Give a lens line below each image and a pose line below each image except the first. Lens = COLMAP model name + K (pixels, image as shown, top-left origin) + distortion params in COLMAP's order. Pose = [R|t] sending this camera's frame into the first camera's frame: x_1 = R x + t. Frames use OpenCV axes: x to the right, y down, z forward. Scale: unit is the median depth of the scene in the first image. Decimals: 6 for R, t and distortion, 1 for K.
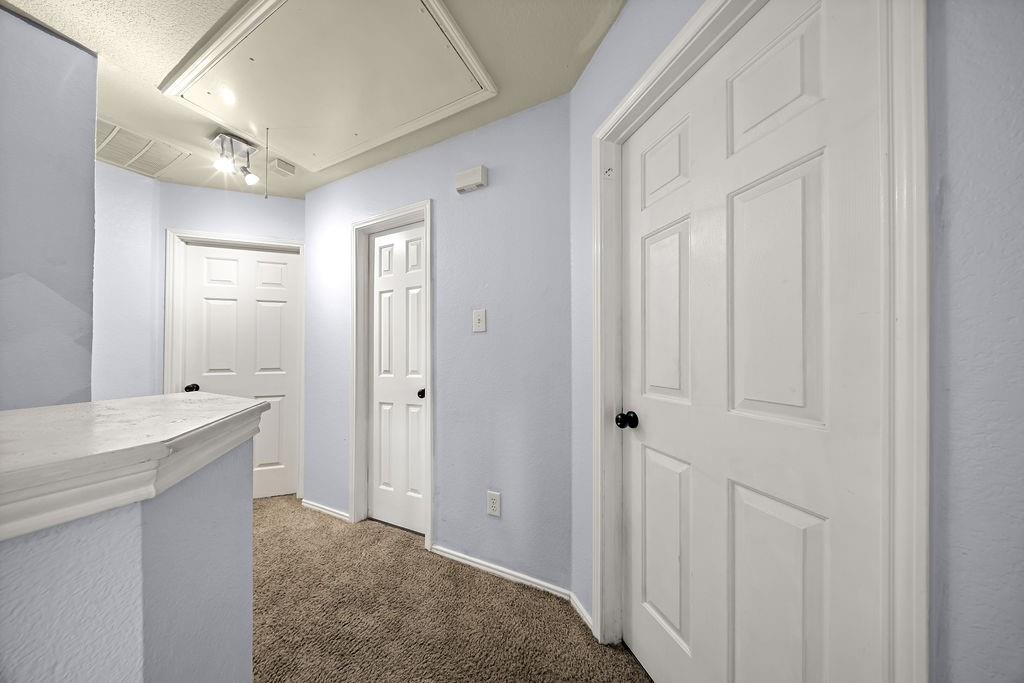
lens RADIAL K [[301.1, 0, 512.8], [0, 301.1, 344.8], [0, 0, 1]] dist [-0.001051, -0.000018]
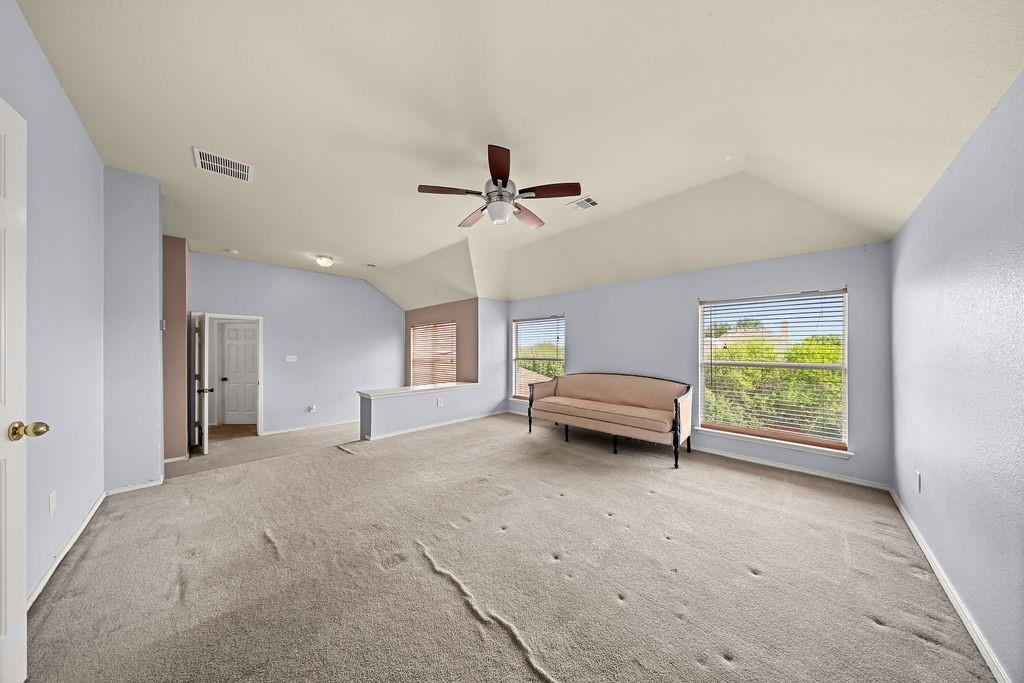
lens RADIAL K [[301.1, 0, 517.1], [0, 301.1, 347.2], [0, 0, 1]] dist [-0.001051, -0.000018]
pose [[0.310094, -0.001511, 0.950705, -2.952107], [-0.002180, 0.999995, 0.002300, -0.321417], [-0.950703, -0.002786, 0.310089, -5.346120]]
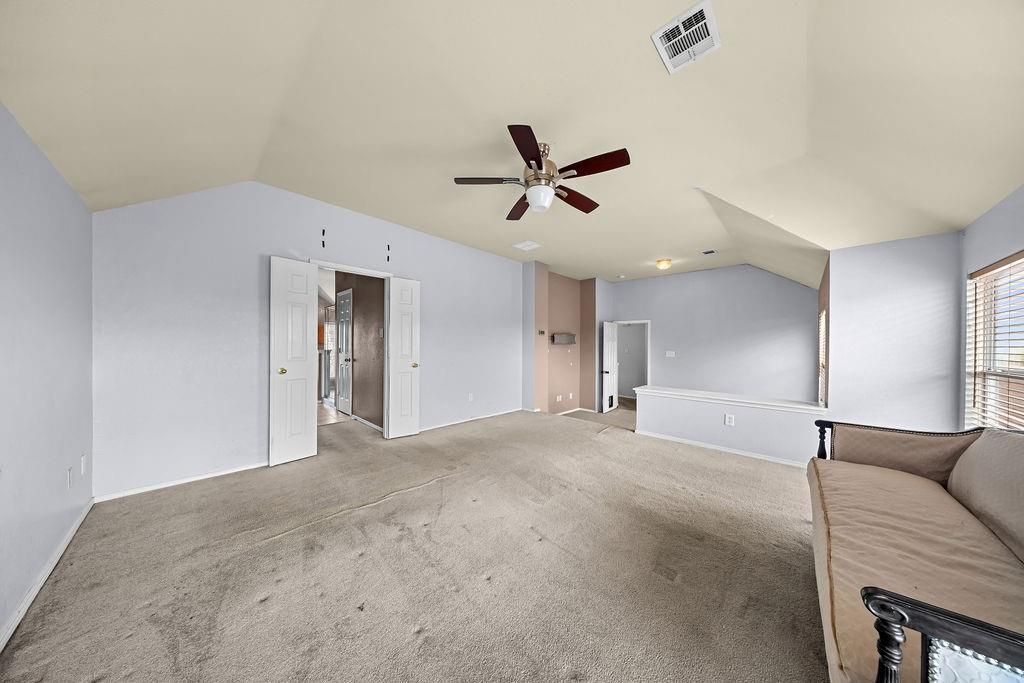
lens RADIAL K [[301.1, 0, 515.9], [0, 301.1, 345.0], [0, 0, 1]] dist [-0.001051, -0.000018]
pose [[0.952473, 0.000201, -0.304622, 0.257517], [0.000507, 0.999997, 0.002245, -0.294980], [0.304622, -0.002293, 0.952471, -6.880484]]
